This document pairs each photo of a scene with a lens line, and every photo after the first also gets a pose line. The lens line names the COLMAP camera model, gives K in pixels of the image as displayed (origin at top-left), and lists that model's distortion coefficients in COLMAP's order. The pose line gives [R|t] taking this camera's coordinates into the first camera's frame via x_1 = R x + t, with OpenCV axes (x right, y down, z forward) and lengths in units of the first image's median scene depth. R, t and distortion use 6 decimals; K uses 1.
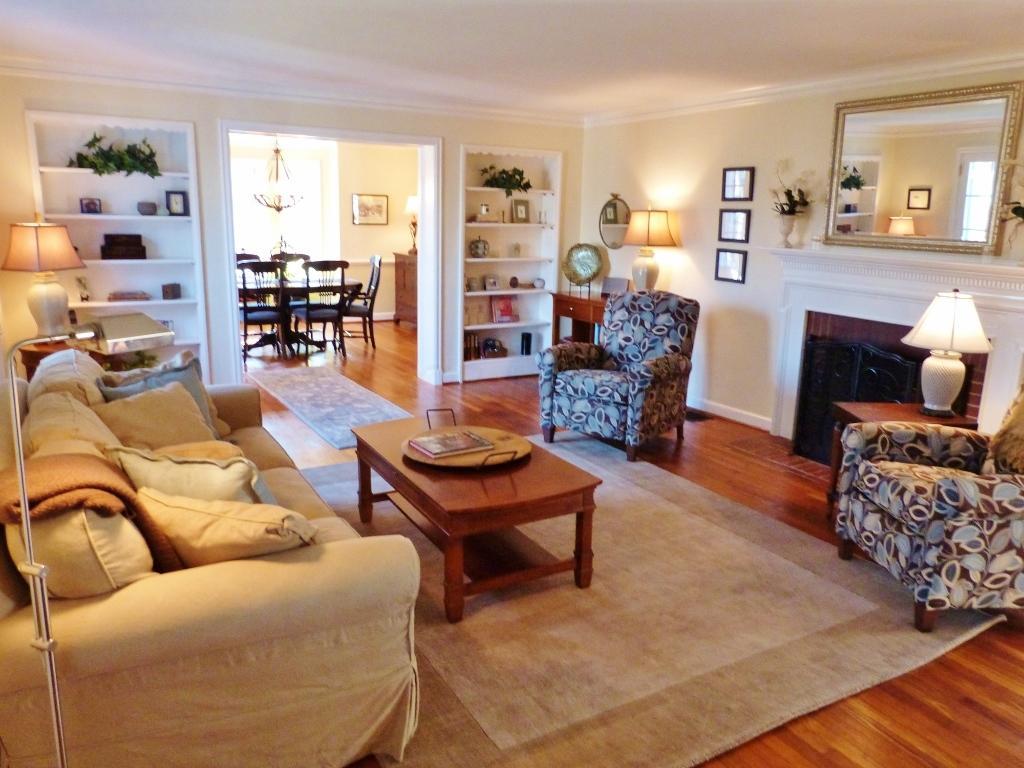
lens RADIAL K [[774.5, 0, 514.9], [0, 774.5, 381.4], [0, 0, 1]] dist [-0.003115, 0.002141]
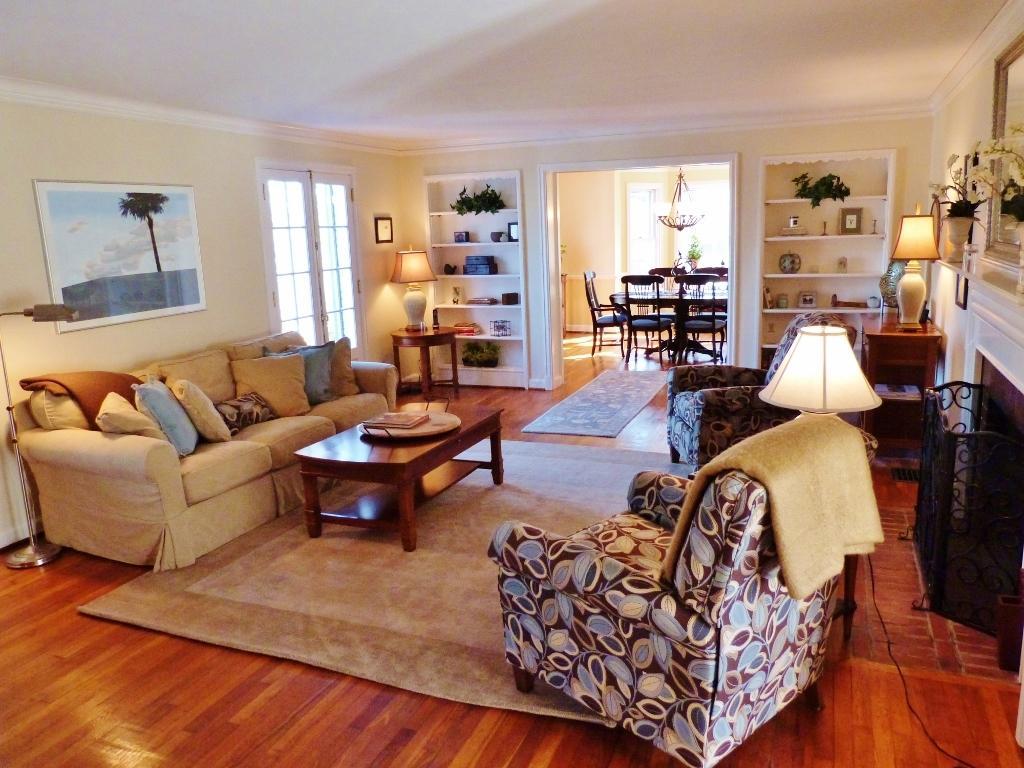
lens RADIAL K [[774.5, 0, 514.9], [0, 774.5, 381.4], [0, 0, 1]] dist [-0.003115, 0.002141]
pose [[0.604689, 0.112984, -0.788407, 0.635068], [-0.122563, 0.991297, 0.048056, -0.042458], [0.786975, 0.067570, 0.613274, 0.213900]]
